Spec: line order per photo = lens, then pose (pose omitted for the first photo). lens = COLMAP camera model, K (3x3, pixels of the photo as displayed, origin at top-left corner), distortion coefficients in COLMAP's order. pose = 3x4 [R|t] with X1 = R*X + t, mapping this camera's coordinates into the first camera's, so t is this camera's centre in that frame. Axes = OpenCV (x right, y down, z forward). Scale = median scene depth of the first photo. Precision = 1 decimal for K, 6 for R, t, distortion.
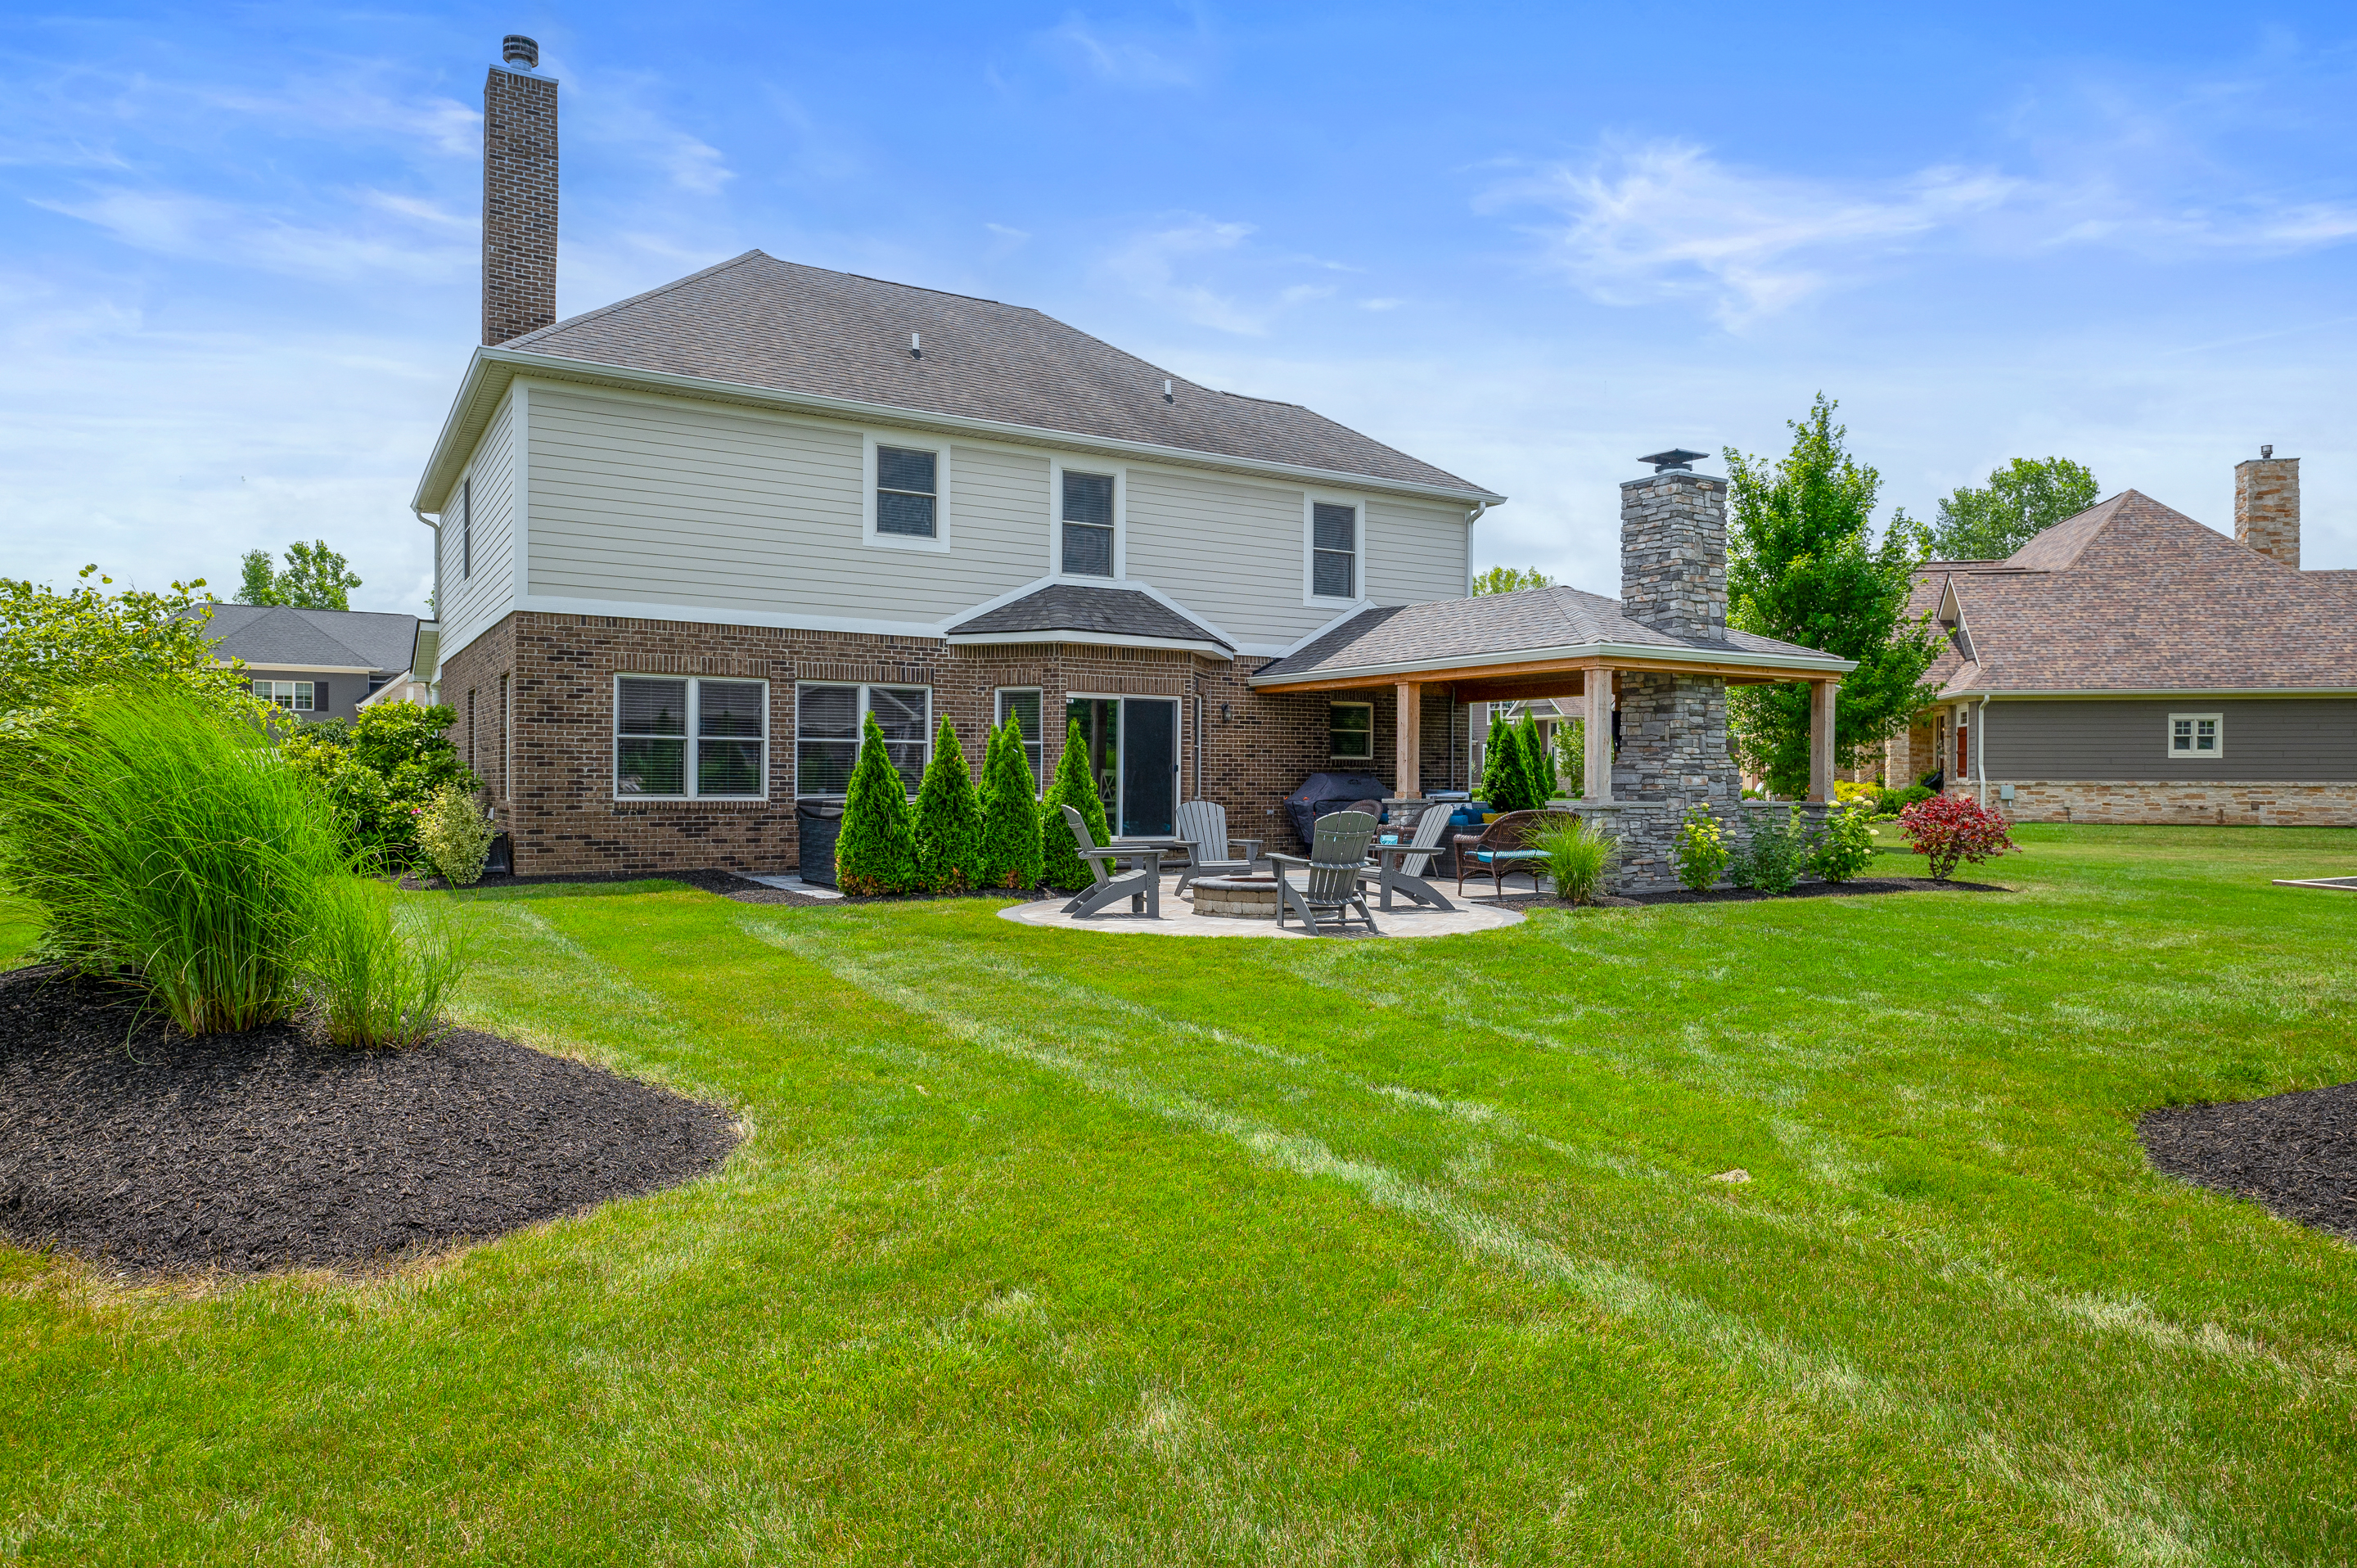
lens RADIAL K [[1482.9, 0, 1178.6], [0, 1482.9, 784.7], [0, 0, 1]] dist [-0.002187, -0.010338]
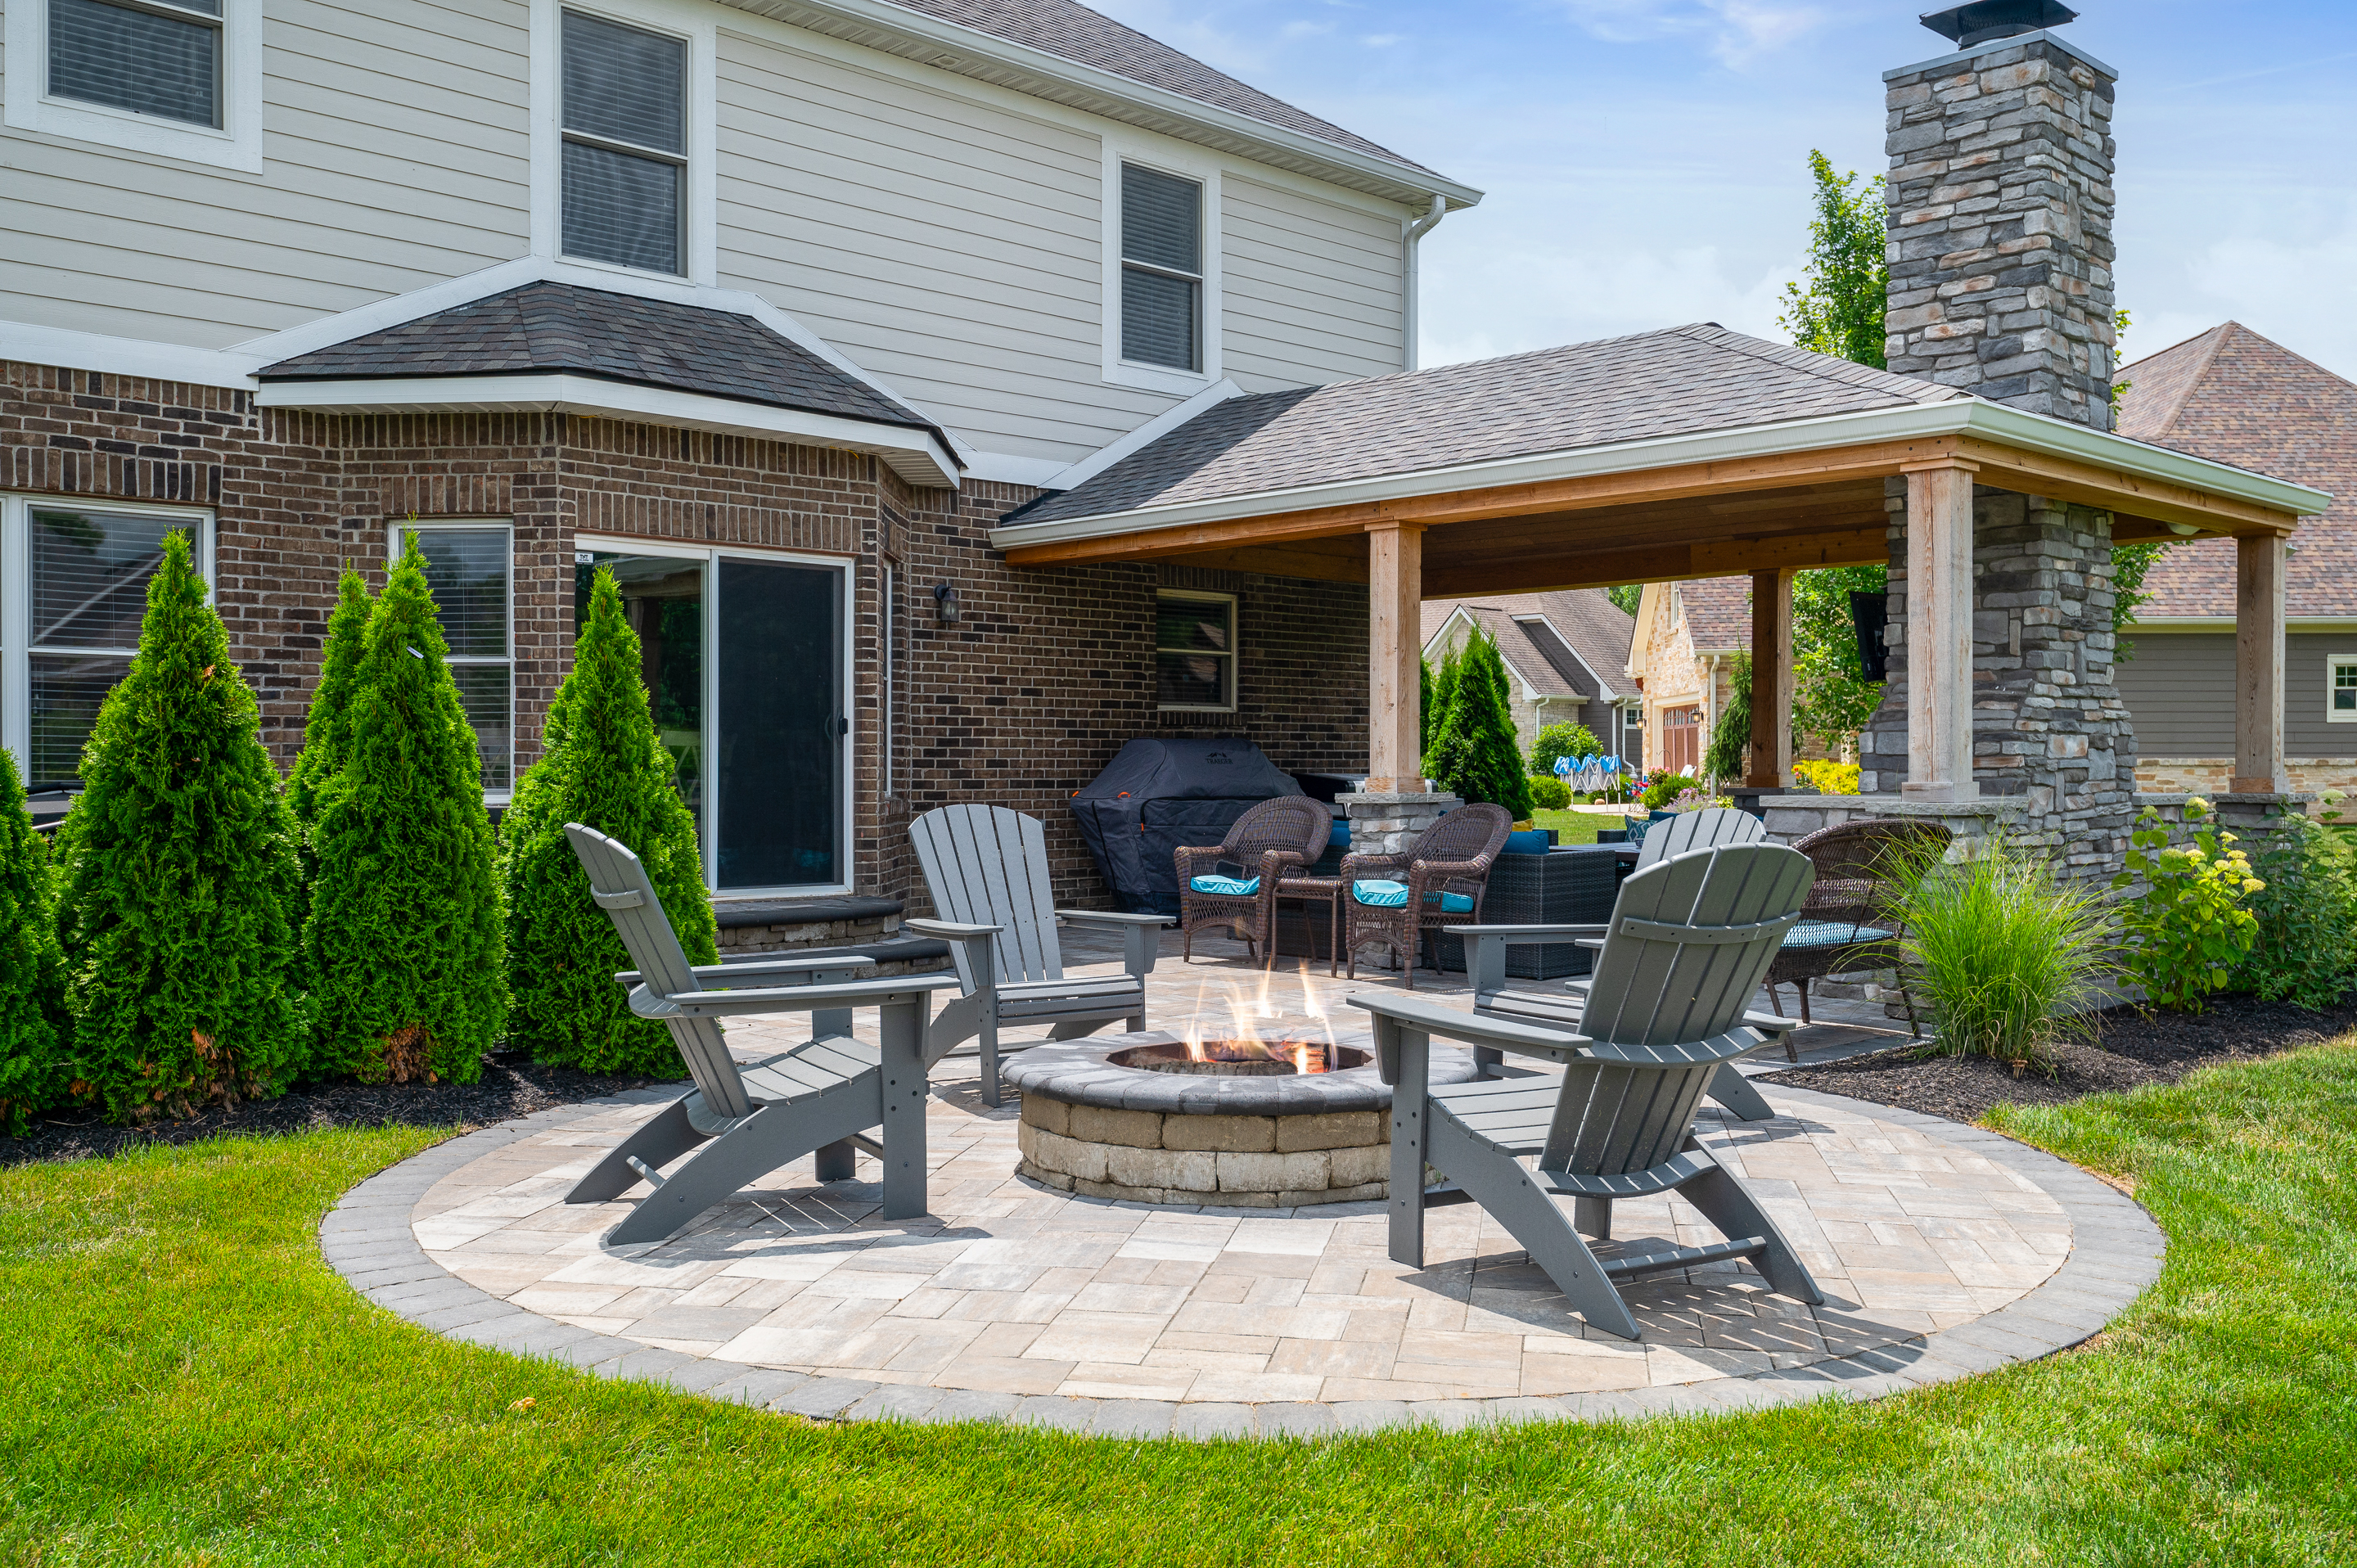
lens RADIAL K [[2042.0, 0, 1182.3], [0, 2042.0, 781.5], [0, 0, 1]] dist [0.002113, -0.013573]
pose [[0.976780, -0.006496, 0.214147, -0.033729], [0.005898, 0.999977, 0.003433, 0.003559], [-0.214165, -0.002090, 0.976795, 0.421237]]
